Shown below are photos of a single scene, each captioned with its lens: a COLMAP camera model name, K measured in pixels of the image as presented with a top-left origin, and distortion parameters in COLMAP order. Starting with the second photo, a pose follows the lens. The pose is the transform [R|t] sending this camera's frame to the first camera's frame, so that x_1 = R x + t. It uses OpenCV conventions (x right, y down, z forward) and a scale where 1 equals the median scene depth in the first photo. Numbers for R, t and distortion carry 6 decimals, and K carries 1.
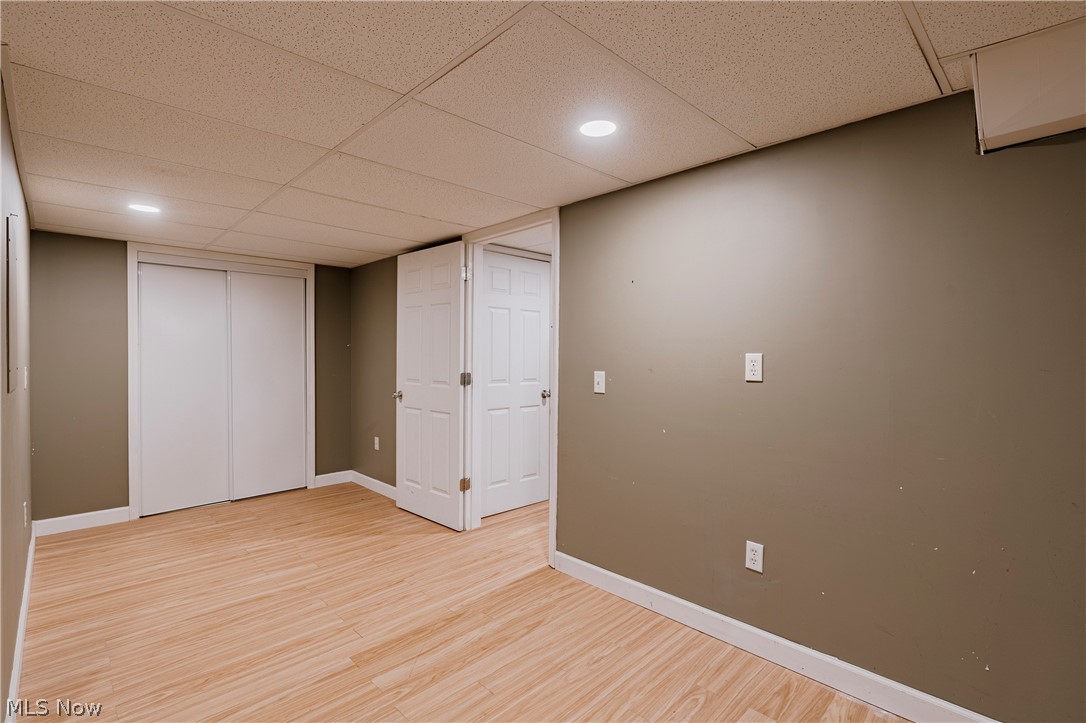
lens RADIAL K [[497.9, 0, 541.5], [0, 497.9, 358.1], [0, 0, 1]] dist [0.000026, 0.000500]
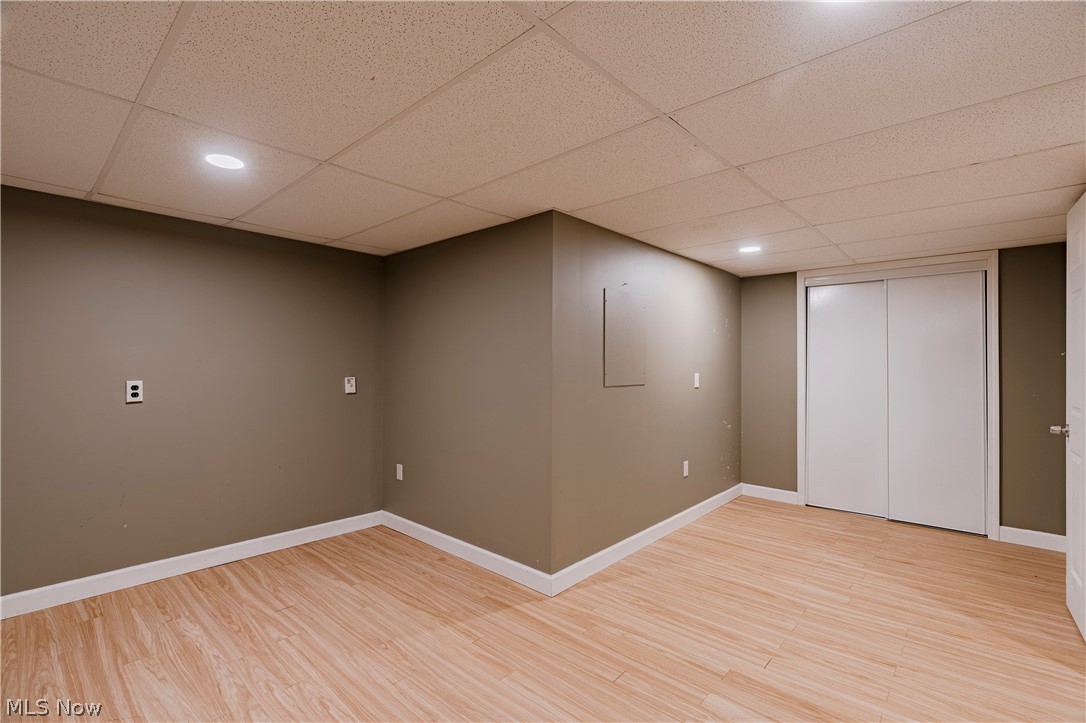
lens RADIAL K [[497.9, 0, 541.5], [0, 497.9, 358.1], [0, 0, 1]] dist [0.000026, 0.000500]
pose [[0.069302, -0.012082, -0.997523, 0.372275], [-0.011821, 0.999847, -0.012932, -0.002838], [0.997526, 0.012688, 0.069148, 0.344298]]
